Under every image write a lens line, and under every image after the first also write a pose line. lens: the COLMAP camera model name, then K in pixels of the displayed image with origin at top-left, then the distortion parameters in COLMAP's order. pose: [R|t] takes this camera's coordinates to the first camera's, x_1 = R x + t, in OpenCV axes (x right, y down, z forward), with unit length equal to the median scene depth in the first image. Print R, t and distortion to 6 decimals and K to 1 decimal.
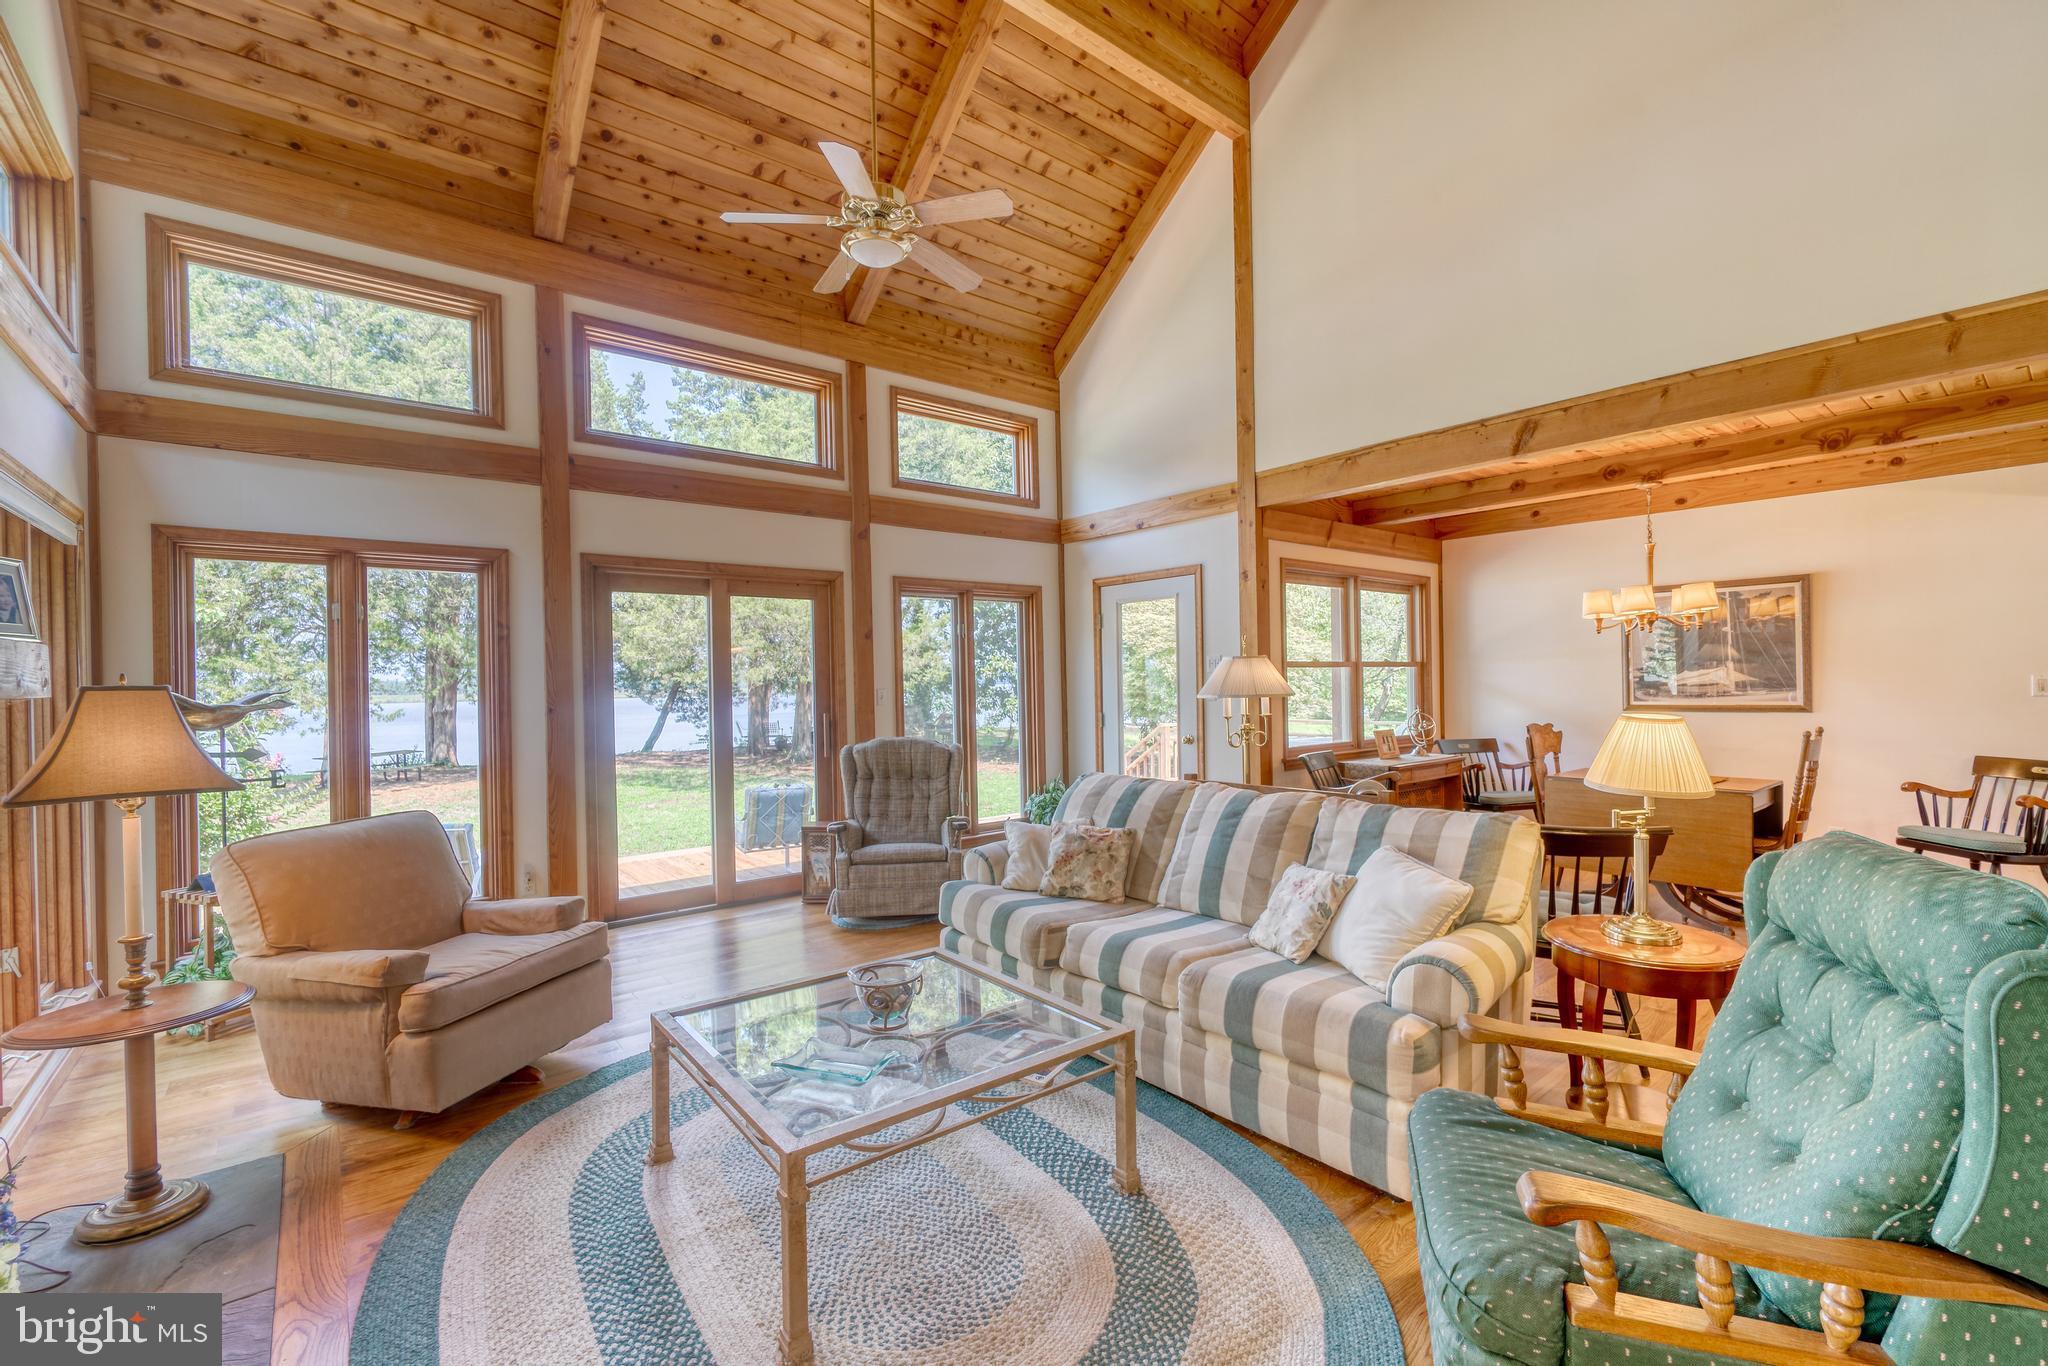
lens RADIAL K [[880.3, 0, 1025.6], [0, 880.3, 688.7], [0, 0, 1]] dist [-0.003220, 0.000083]
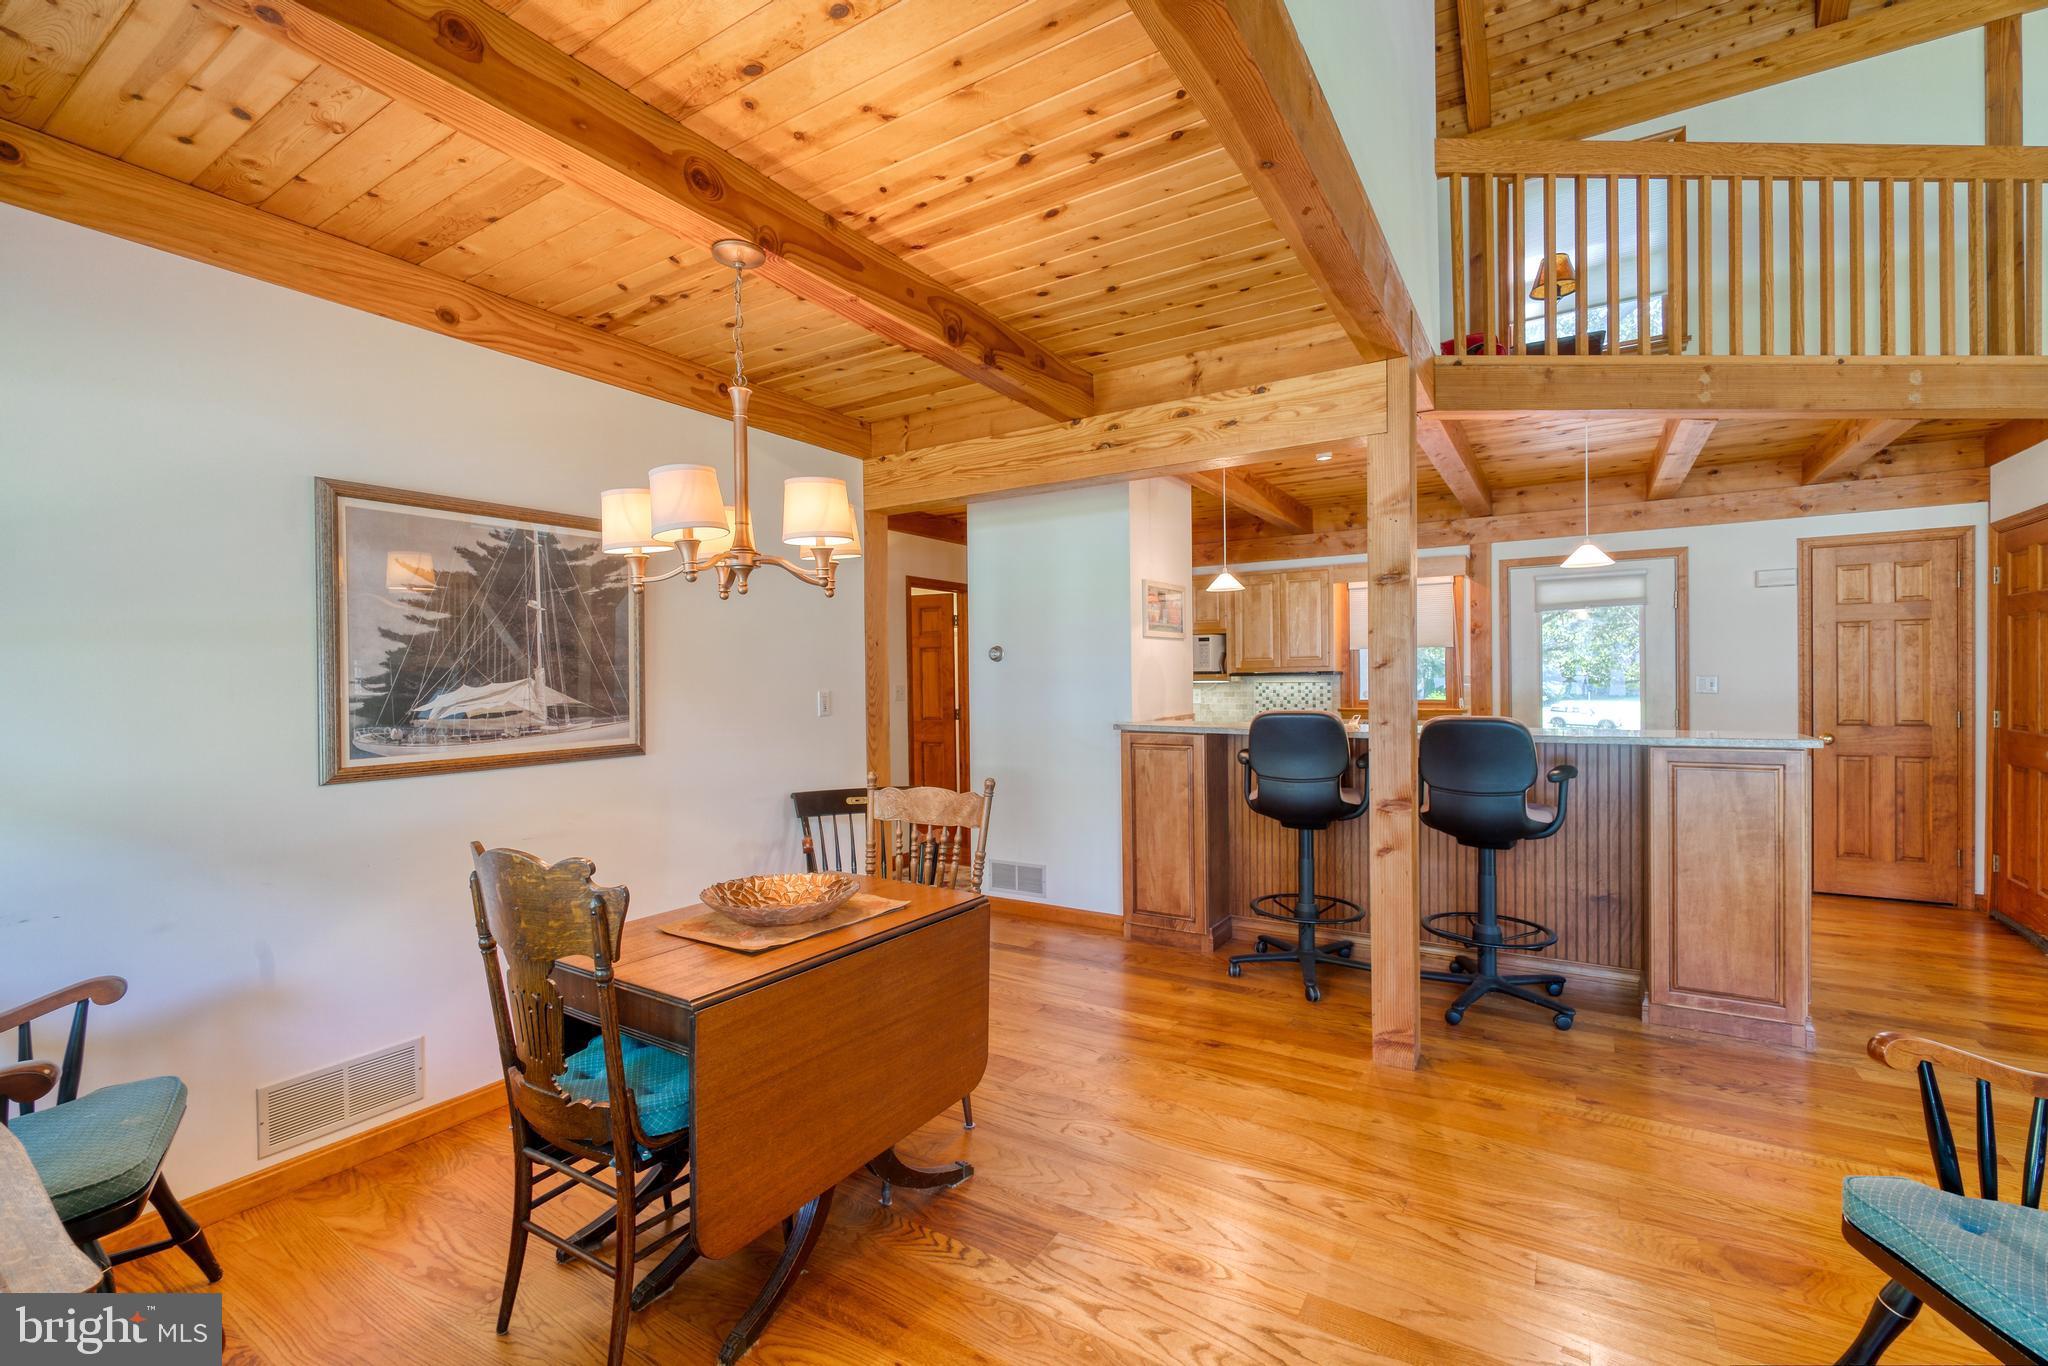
lens RADIAL K [[876.7, 0, 1026.5], [0, 876.7, 685.7], [0, 0, 1]] dist [-0.003047, 0.000506]
pose [[-0.320926, 0.008934, 0.947062, 0.263785], [0.024087, 0.999709, -0.001269, -0.014754], [-0.946798, 0.022405, -0.321048, 1.051377]]
